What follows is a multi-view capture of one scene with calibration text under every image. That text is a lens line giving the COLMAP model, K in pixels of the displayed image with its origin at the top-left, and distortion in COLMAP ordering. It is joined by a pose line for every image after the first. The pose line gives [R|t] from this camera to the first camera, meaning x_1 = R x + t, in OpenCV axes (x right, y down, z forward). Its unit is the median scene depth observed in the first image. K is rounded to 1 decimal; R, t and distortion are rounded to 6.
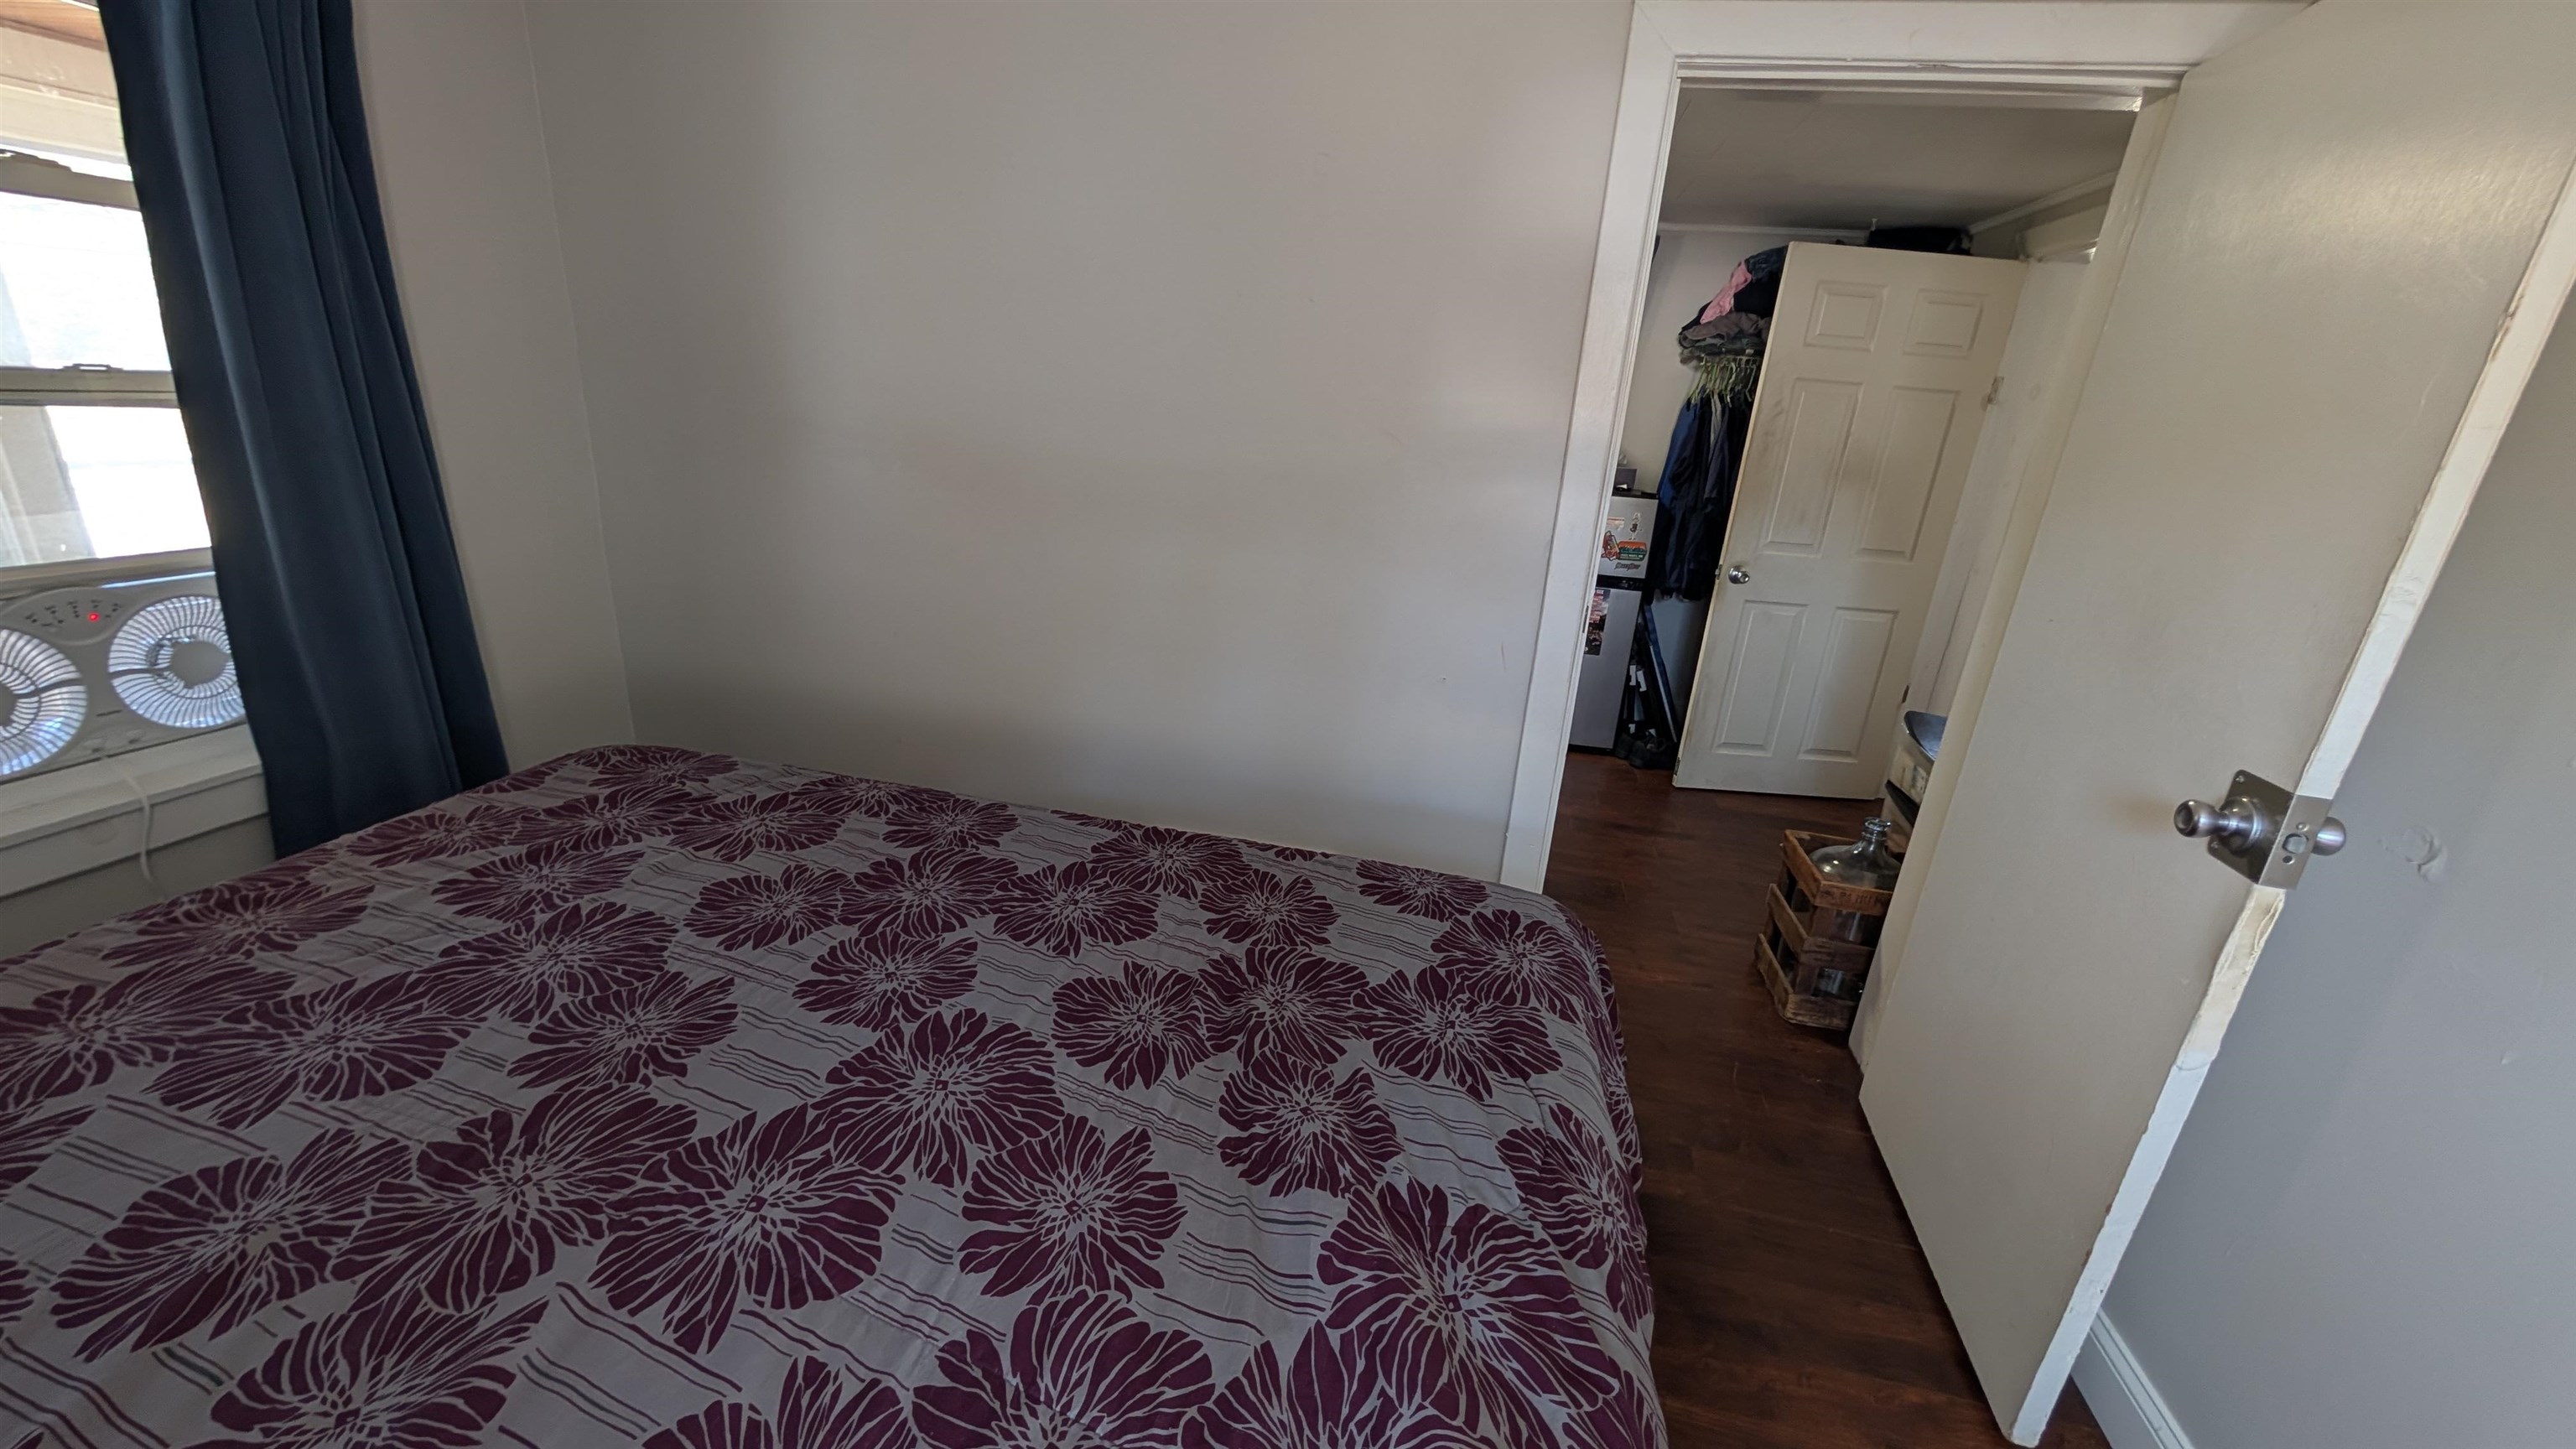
lens RADIAL K [[969.2, 0, 1272.4], [0, 969.2, 726.3], [0, 0, 1]] dist [-0.001900, -0.000235]
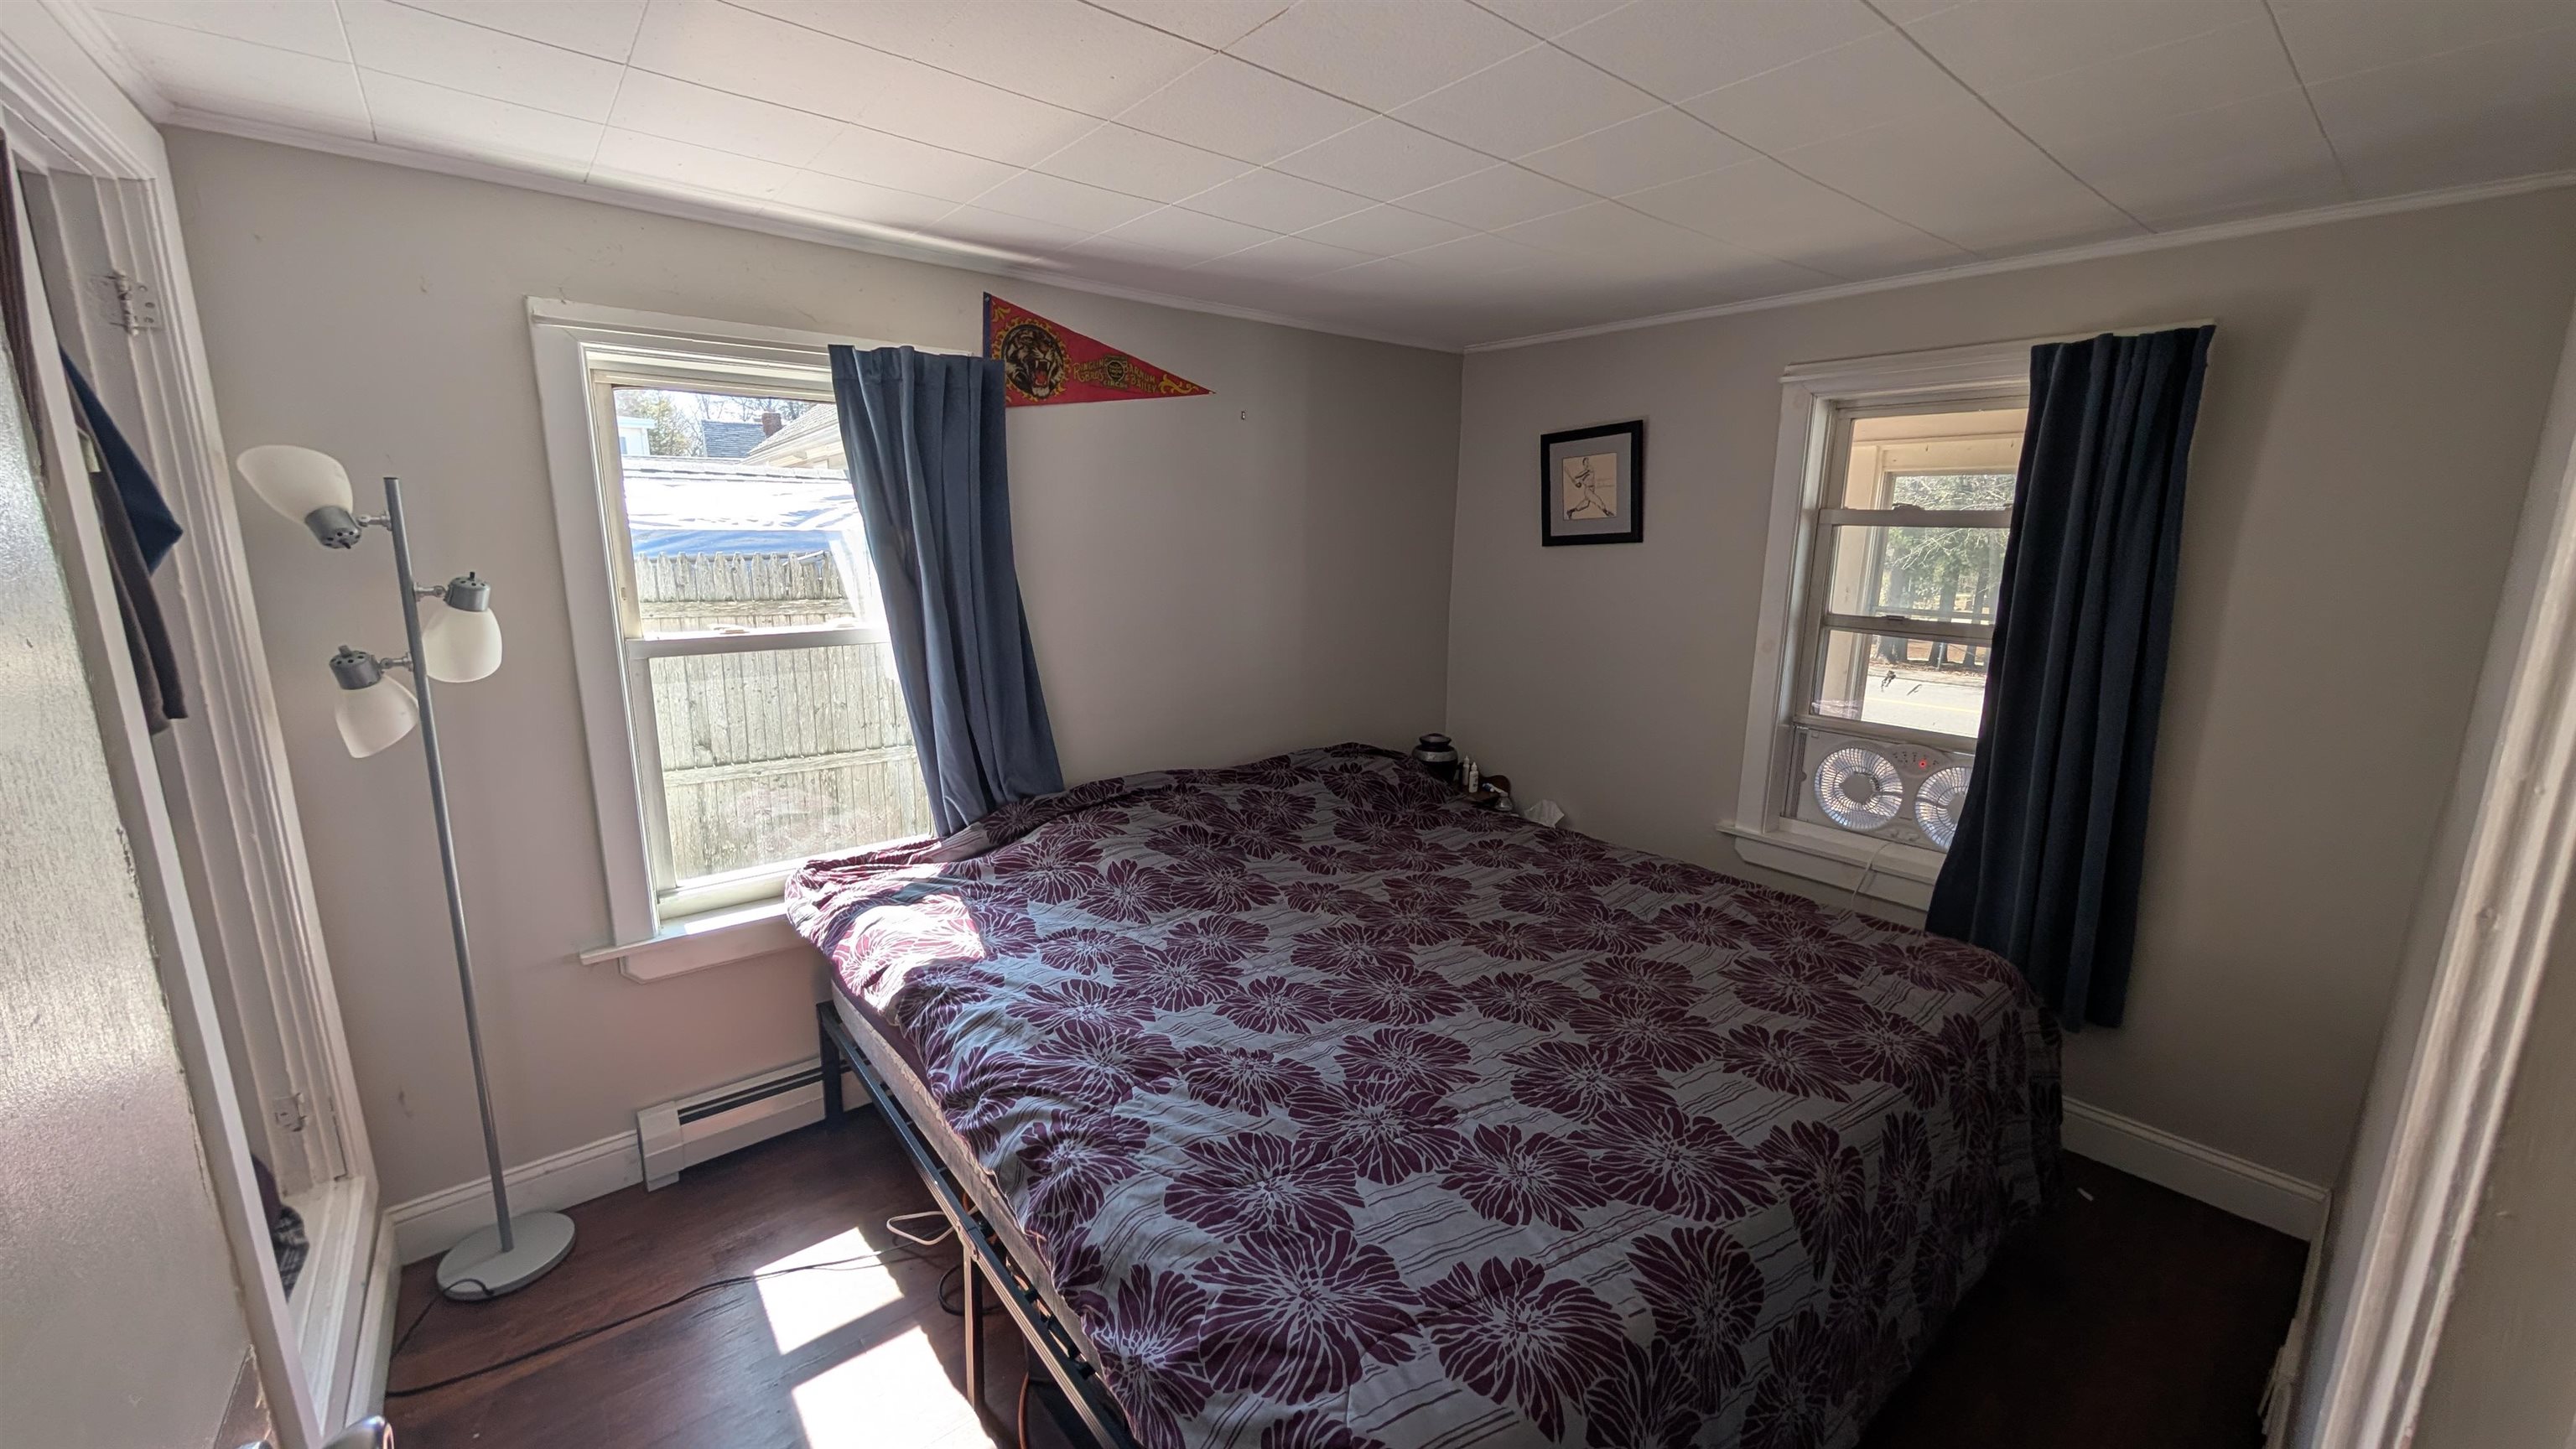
lens RADIAL K [[969.2, 0, 1292.1], [0, 969.2, 716.3], [0, 0, 1]] dist [-0.001900, -0.000235]
pose [[-0.598680, 0.077586, -0.797221, 0.895777], [-0.313710, 0.893074, 0.322498, -0.460584], [0.736999, 0.443169, -0.510327, 1.229910]]
